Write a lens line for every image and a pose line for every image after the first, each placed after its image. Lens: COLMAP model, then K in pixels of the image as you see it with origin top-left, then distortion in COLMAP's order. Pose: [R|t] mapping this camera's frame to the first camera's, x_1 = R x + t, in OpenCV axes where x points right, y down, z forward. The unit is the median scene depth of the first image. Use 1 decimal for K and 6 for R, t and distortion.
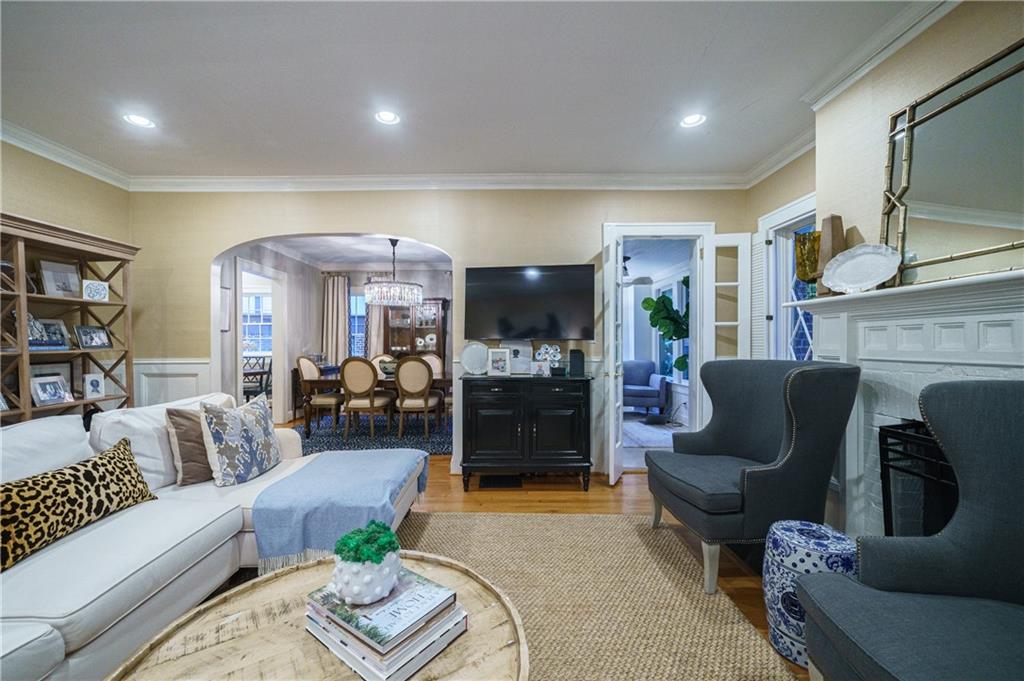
lens RADIAL K [[397.2, 0, 508.4], [0, 397.2, 345.4], [0, 0, 1]] dist [-0.001621, -0.000105]
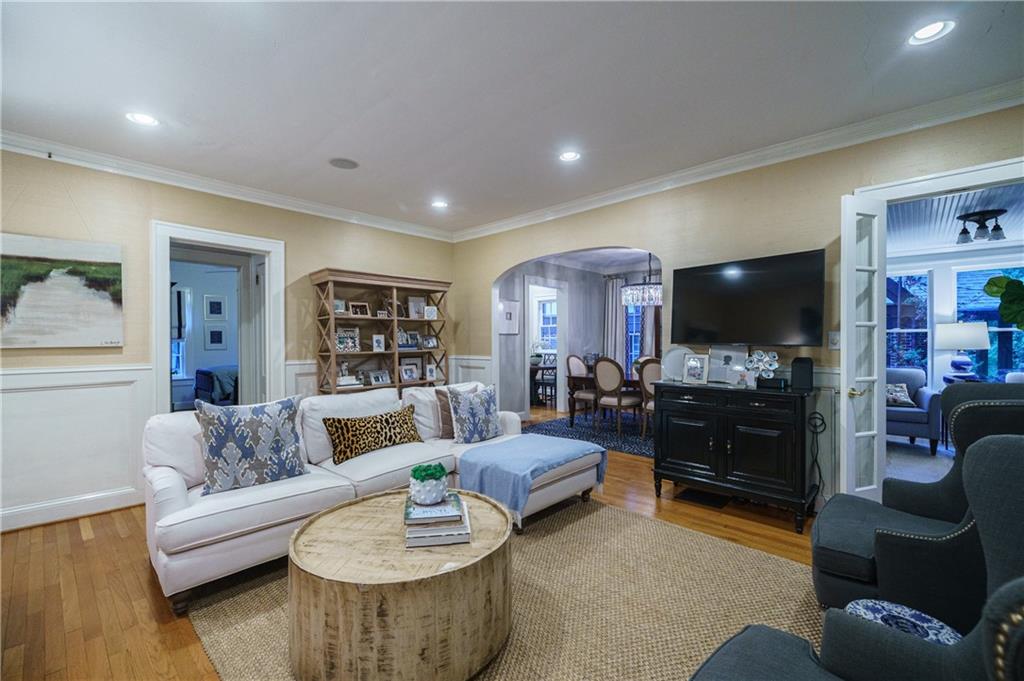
lens RADIAL K [[427.0, 0, 510.5], [0, 427.0, 344.4], [0, 0, 1]] dist [-0.000627, 0.000096]
pose [[0.730796, 0.006988, -0.682561, 0.431023], [-0.002494, 0.999968, 0.007568, -0.028203], [0.682592, -0.003828, 0.730790, -0.042033]]
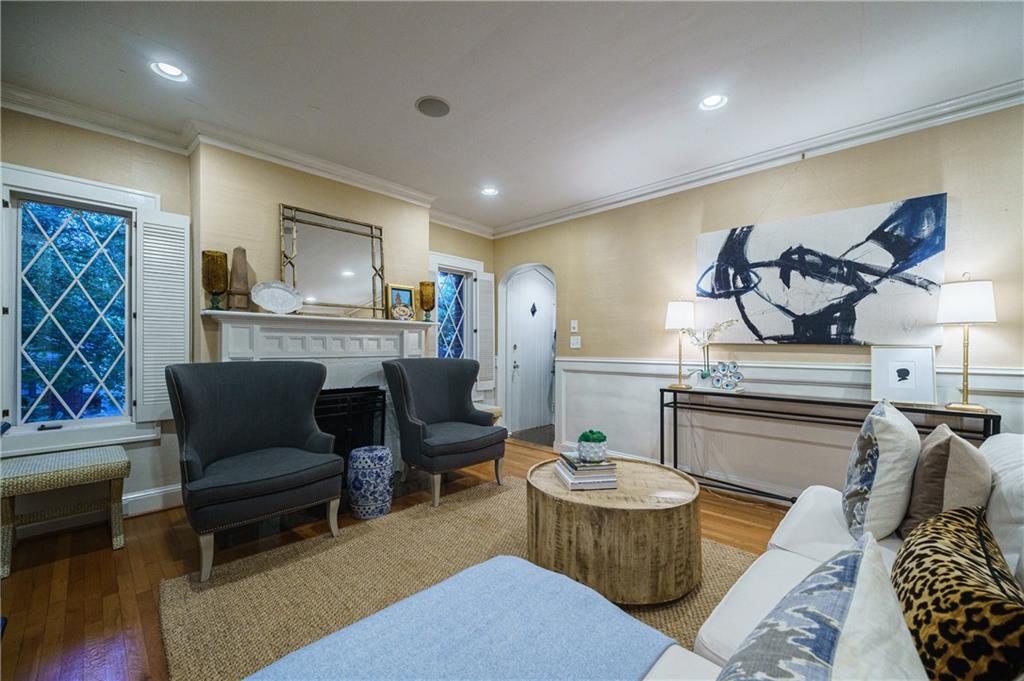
lens RADIAL K [[427.0, 0, 510.5], [0, 427.0, 344.4], [0, 0, 1]] dist [-0.000627, 0.000096]
pose [[-0.713739, 0.004971, 0.700394, -0.623944], [0.001793, 0.999985, -0.005270, -0.004005], [-0.700409, -0.002506, -0.713737, 1.109043]]
